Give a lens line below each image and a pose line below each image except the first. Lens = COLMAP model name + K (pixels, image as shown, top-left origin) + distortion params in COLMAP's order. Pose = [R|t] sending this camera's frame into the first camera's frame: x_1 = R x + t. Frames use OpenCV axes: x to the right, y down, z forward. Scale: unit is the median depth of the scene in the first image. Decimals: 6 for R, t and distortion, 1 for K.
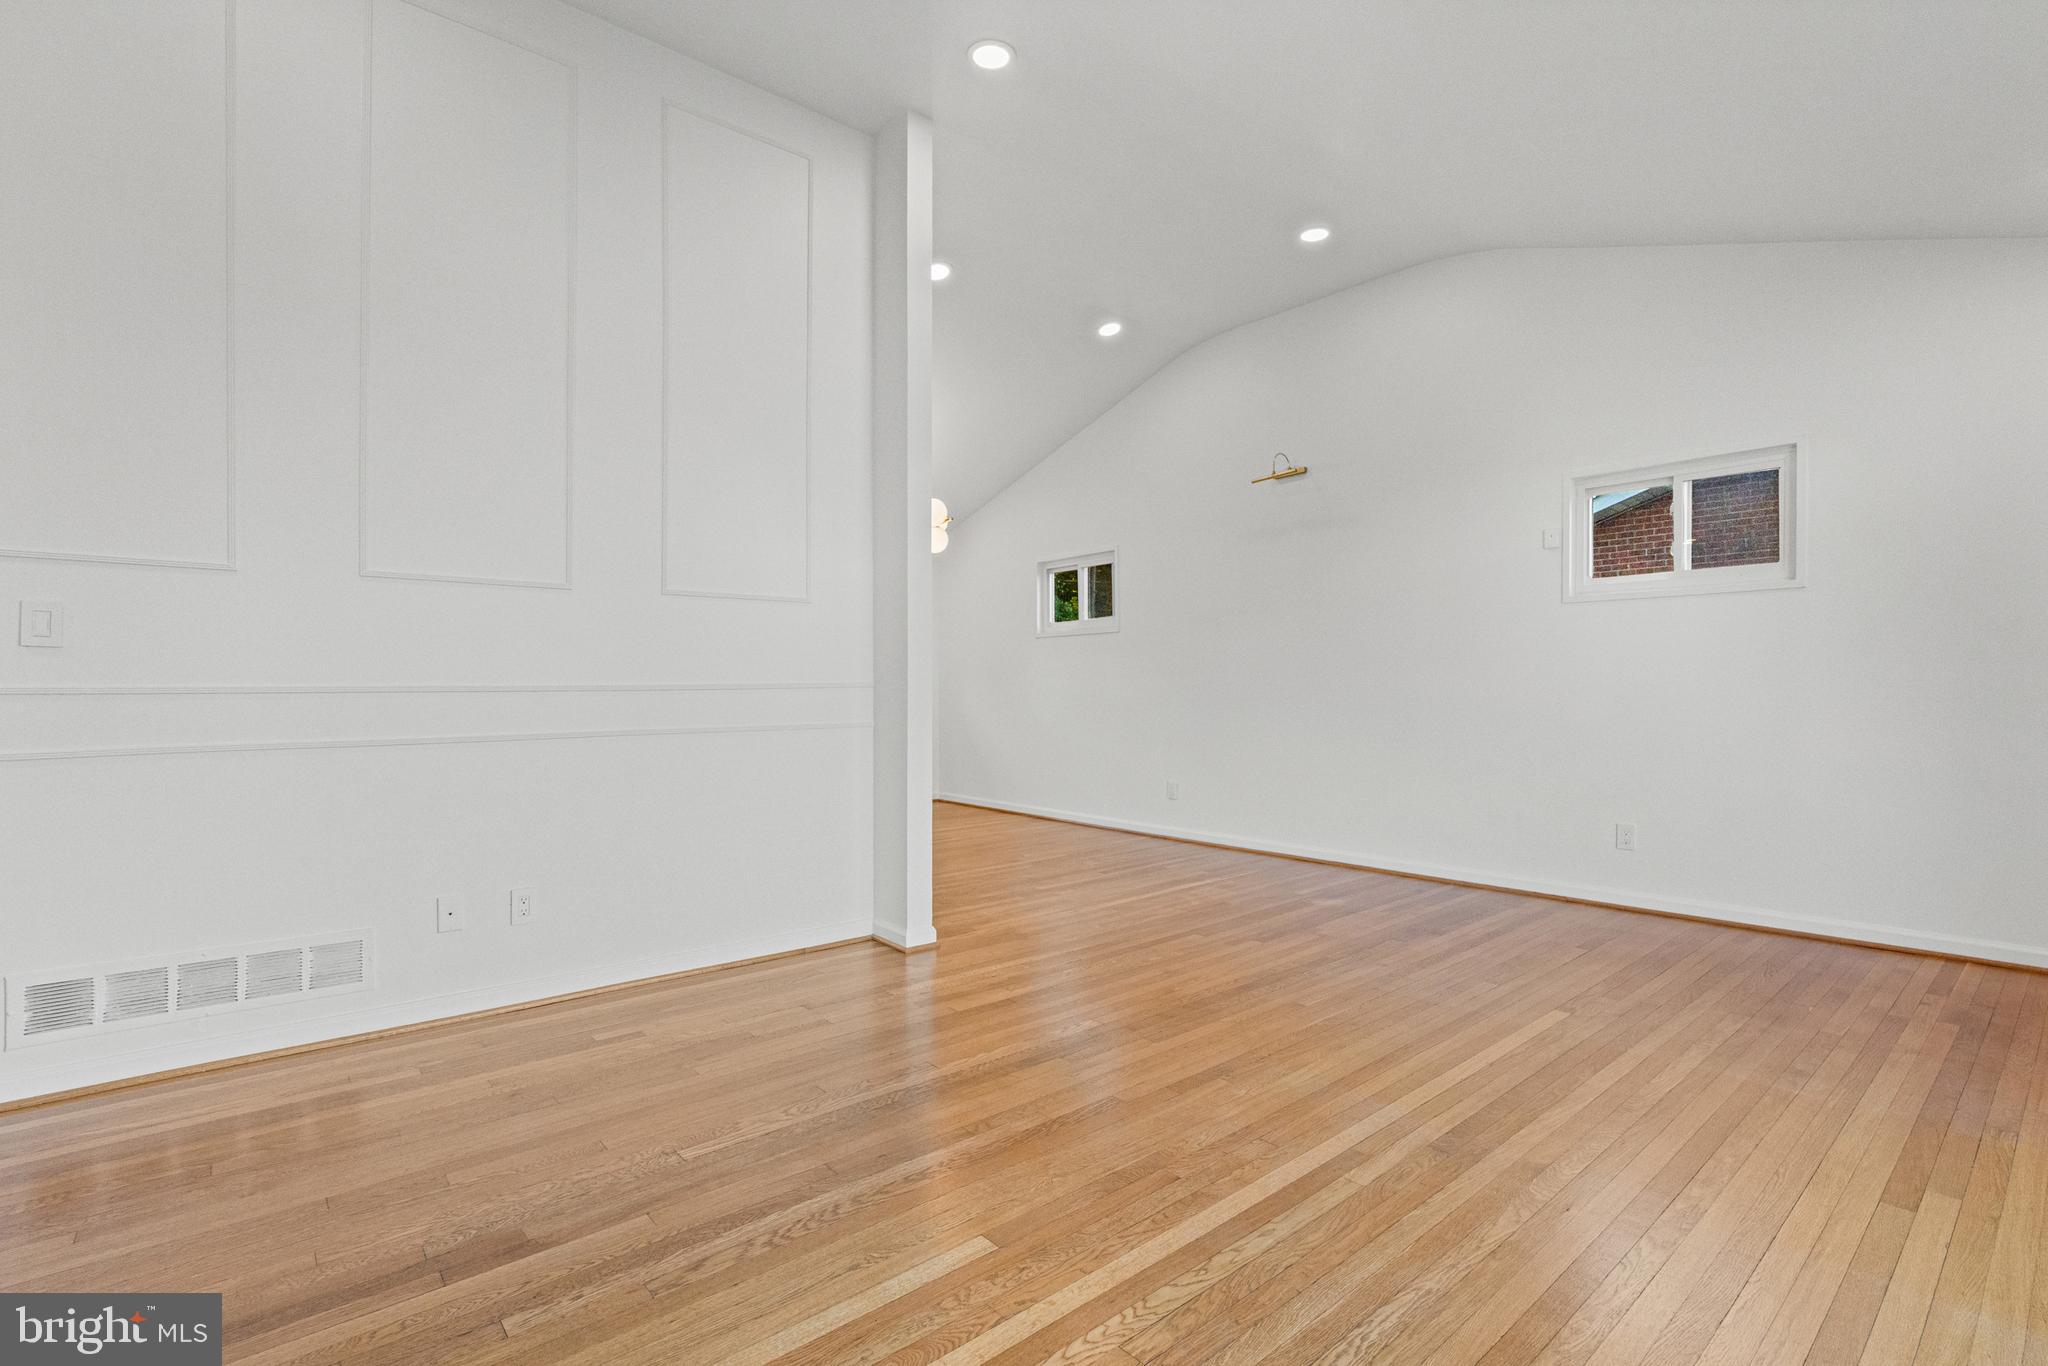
lens RADIAL K [[937.0, 0, 1024.7], [0, 937.0, 642.1], [0, 0, 1]] dist [-0.004311, -0.000563]
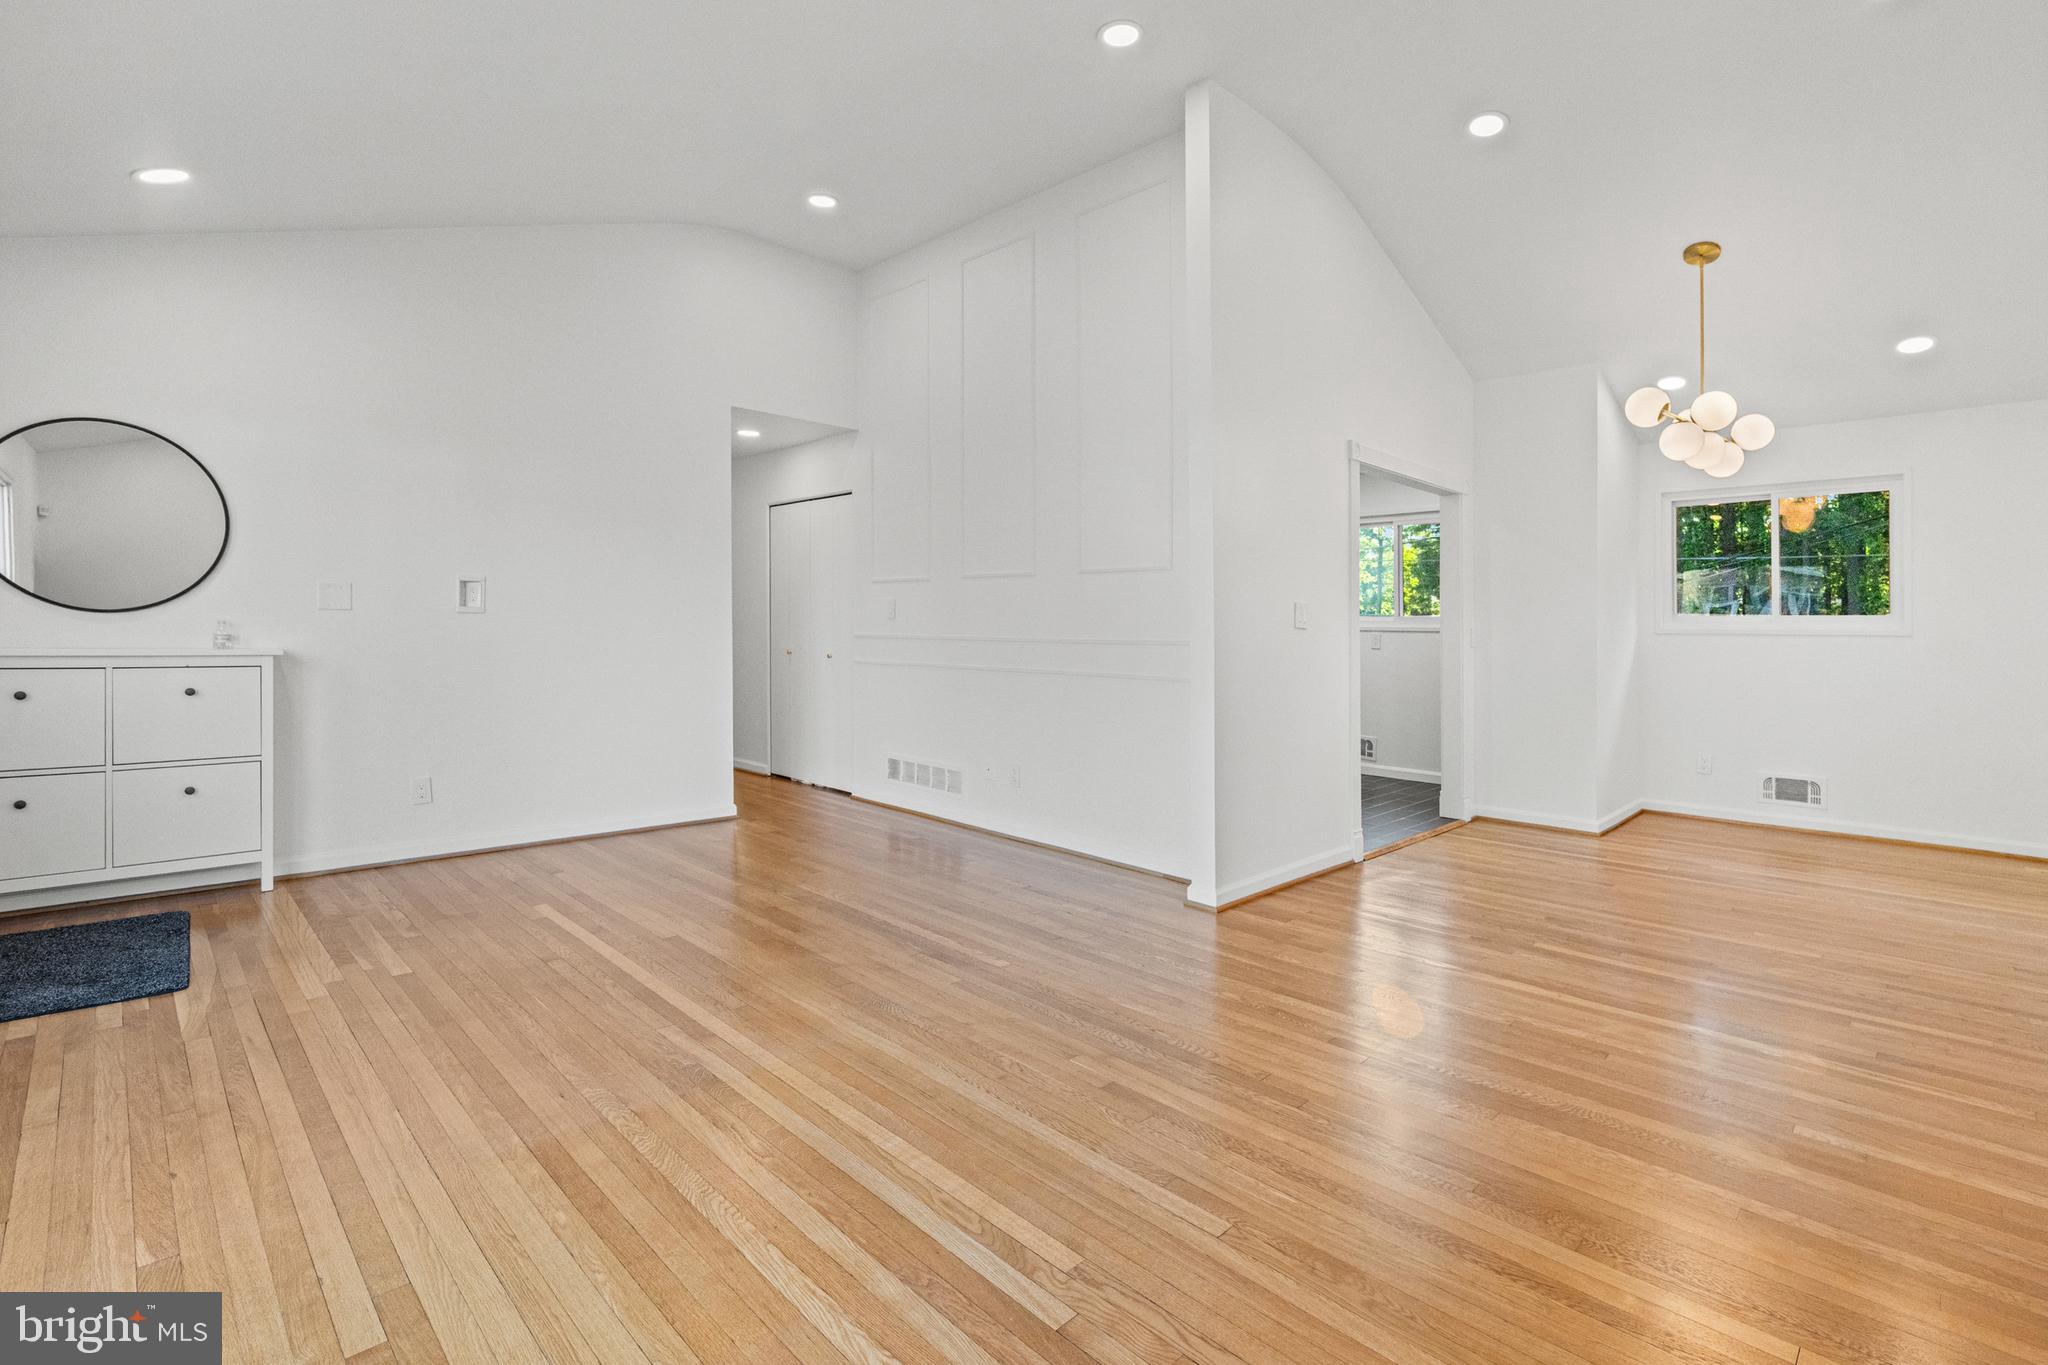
lens RADIAL K [[930.9, 0, 1028.1], [0, 930.9, 607.7], [0, 0, 1]] dist [-0.001352, -0.000367]
pose [[0.077334, -0.016464, -0.996869, 1.345280], [0.029769, 0.999456, -0.014197, 0.016994], [0.996561, -0.028577, 0.077782, 1.123472]]
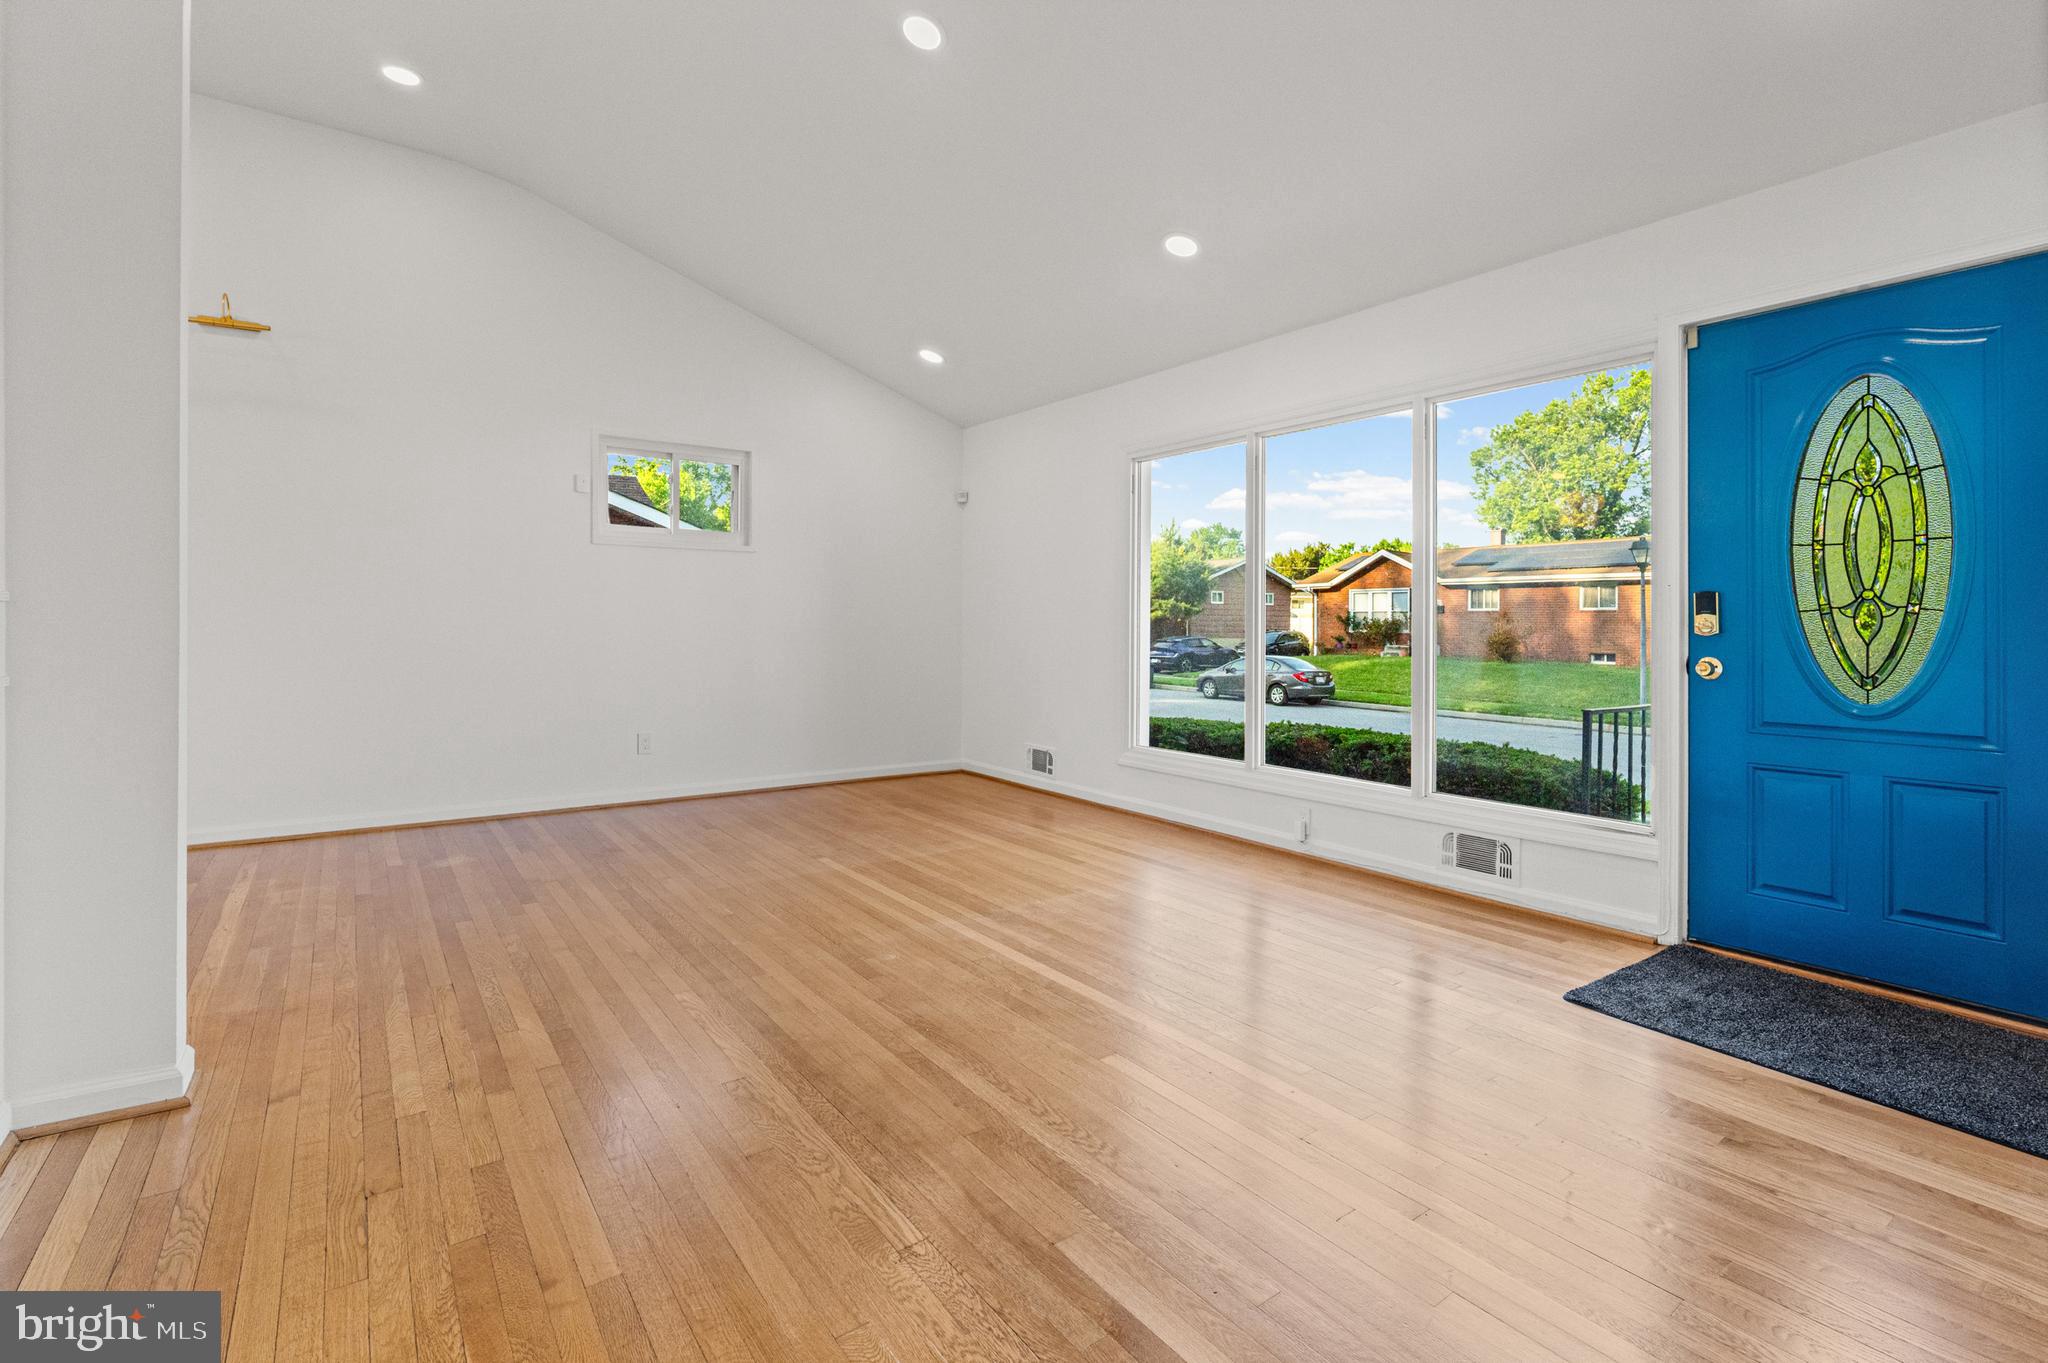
lens RADIAL K [[937.0, 0, 1024.7], [0, 937.0, 640.6], [0, 0, 1]] dist [-0.004311, -0.000563]
pose [[0.071784, -0.009630, 0.997374, -0.922654], [-0.057544, 0.998248, 0.013780, 0.048347], [-0.995759, -0.058382, 0.071104, 0.746805]]
